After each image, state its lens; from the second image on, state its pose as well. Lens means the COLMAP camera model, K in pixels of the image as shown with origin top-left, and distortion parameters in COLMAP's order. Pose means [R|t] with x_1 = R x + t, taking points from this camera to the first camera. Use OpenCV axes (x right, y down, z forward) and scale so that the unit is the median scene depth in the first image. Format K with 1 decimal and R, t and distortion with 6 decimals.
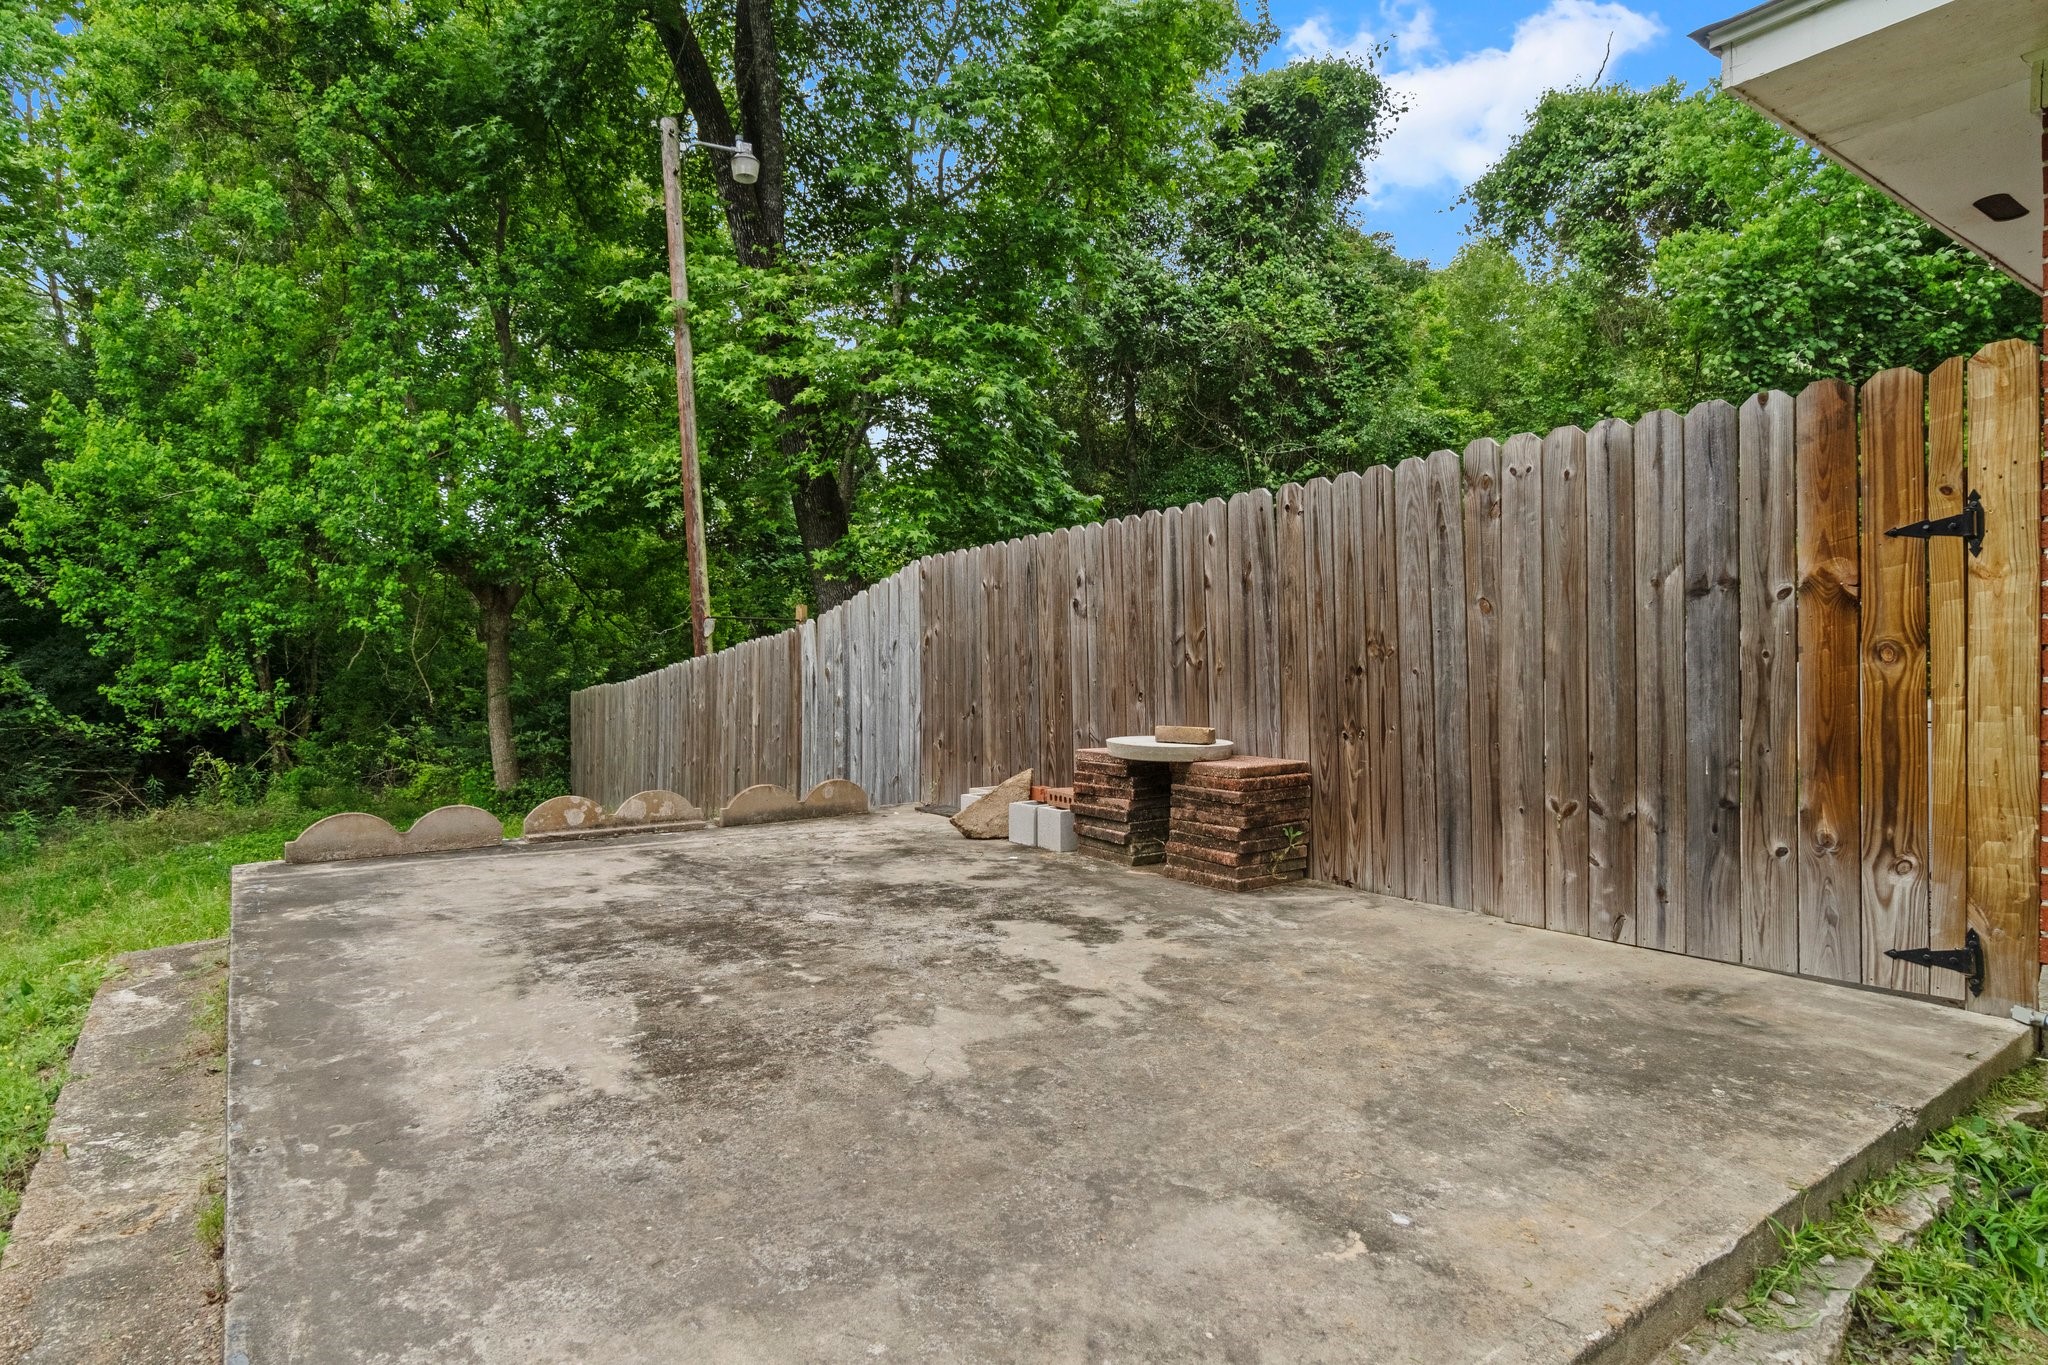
lens RADIAL K [[1100.4, 0, 1021.2], [0, 1100.4, 686.2], [0, 0, 1]] dist [0.004315, 0.001470]
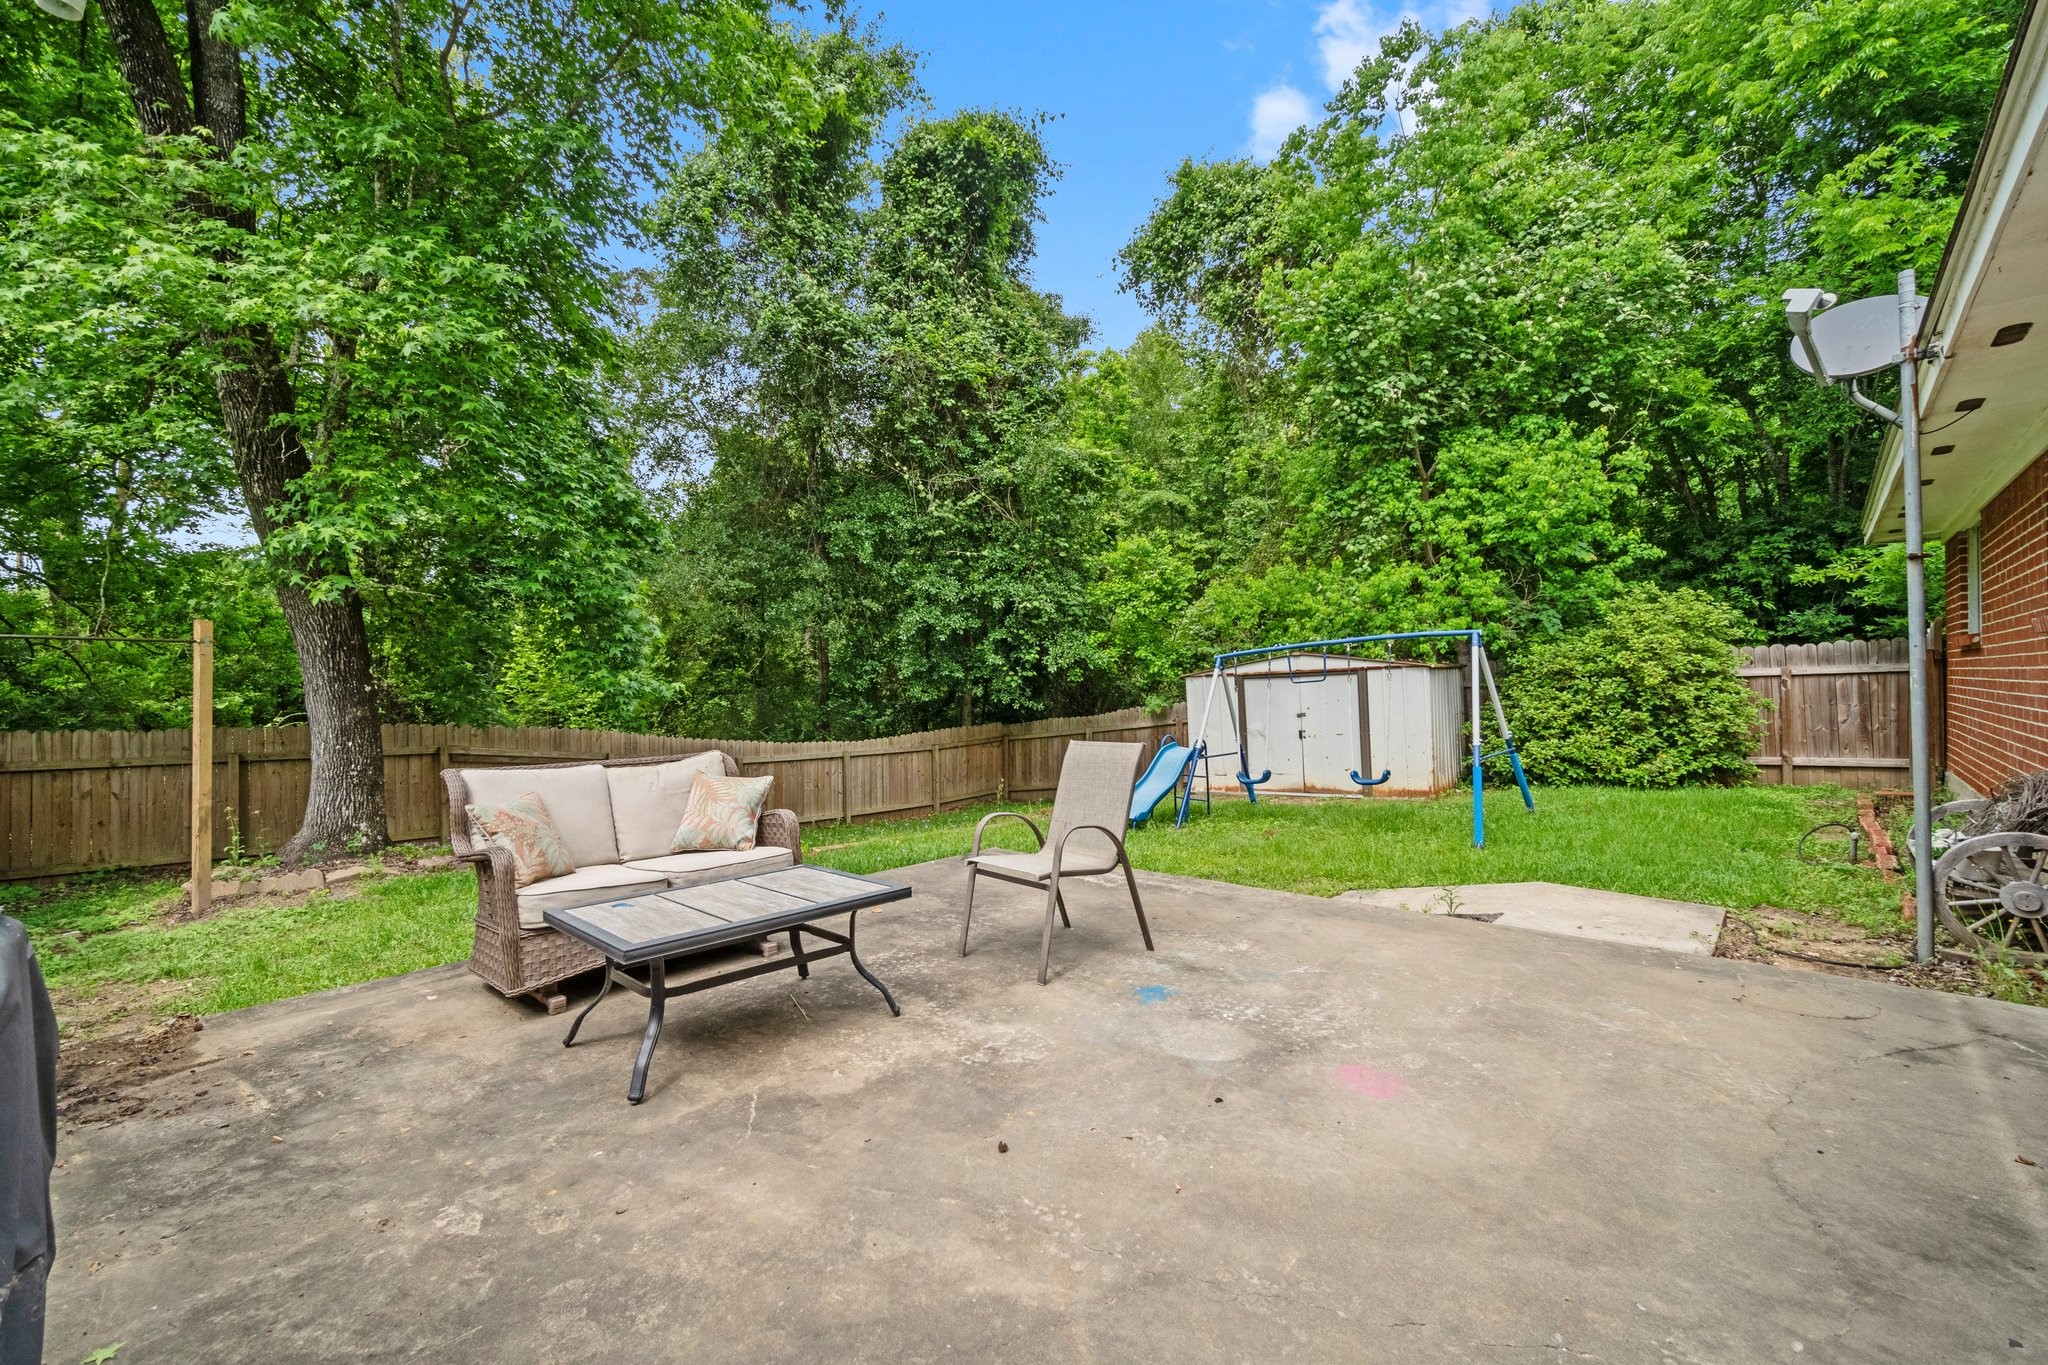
lens RADIAL K [[867.0, 0, 1030.4], [0, 867.0, 672.0], [0, 0, 1]] dist [-0.000681, -0.000045]
pose [[0.976959, 0.003217, 0.213402, 0.144457], [0.003468, 0.999515, -0.030944, -0.011187], [-0.213398, 0.030971, 0.976474, 0.206861]]
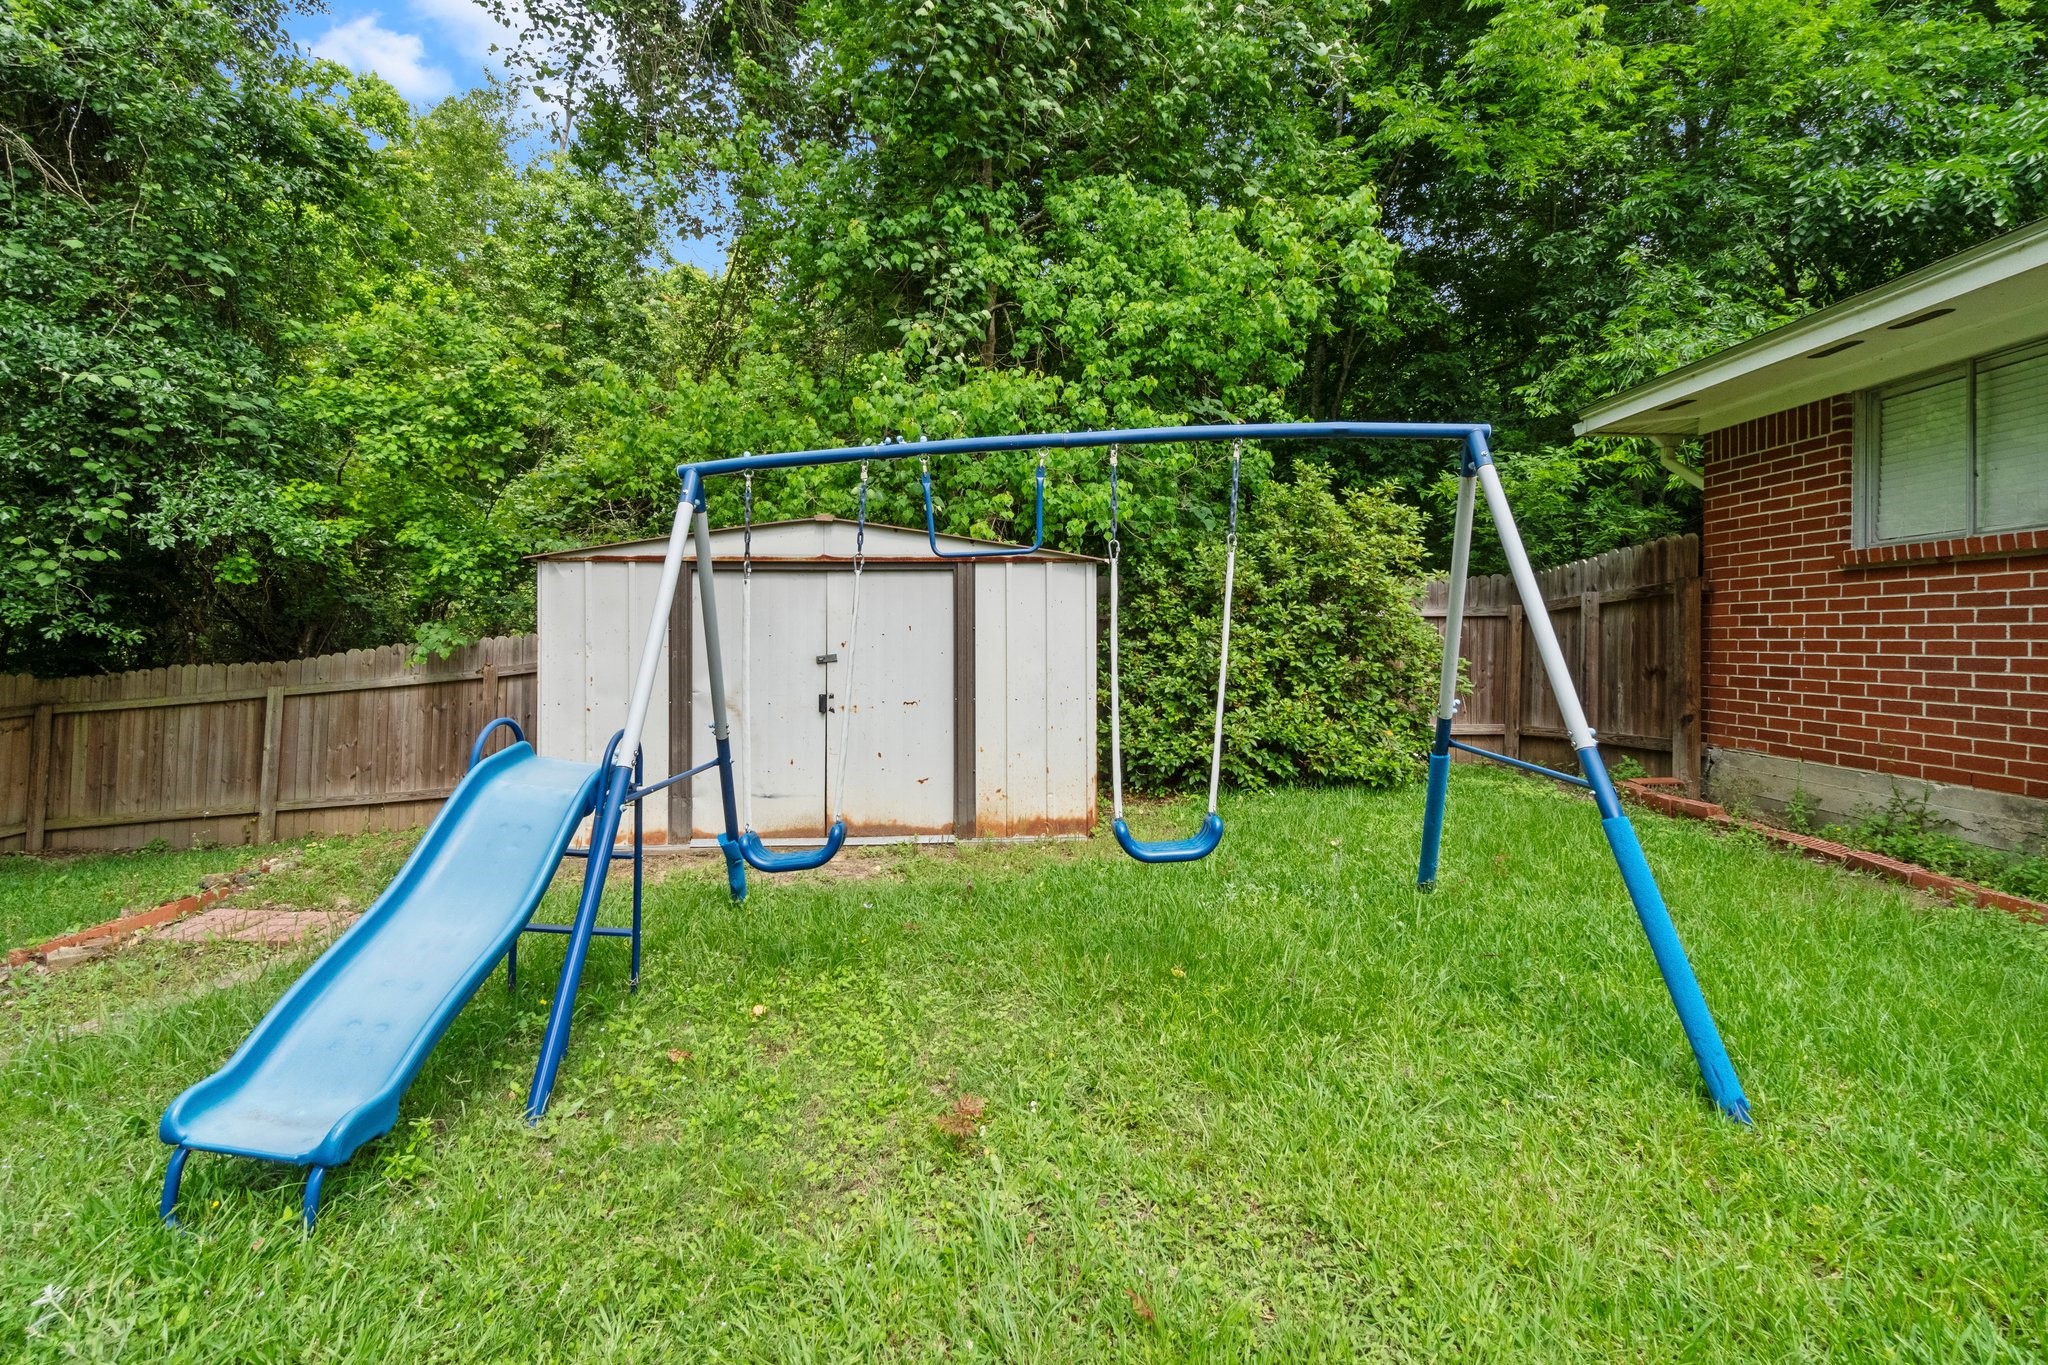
lens RADIAL K [[904.3, 0, 987.8], [0, 904.3, 616.1], [0, 0, 1]] dist [-0.012288, -0.000169]
pose [[0.612029, 0.047681, 0.789397, 0.249350], [-0.018341, 0.998768, -0.046107, -0.002203], [-0.790623, 0.013740, 0.612150, 0.495782]]
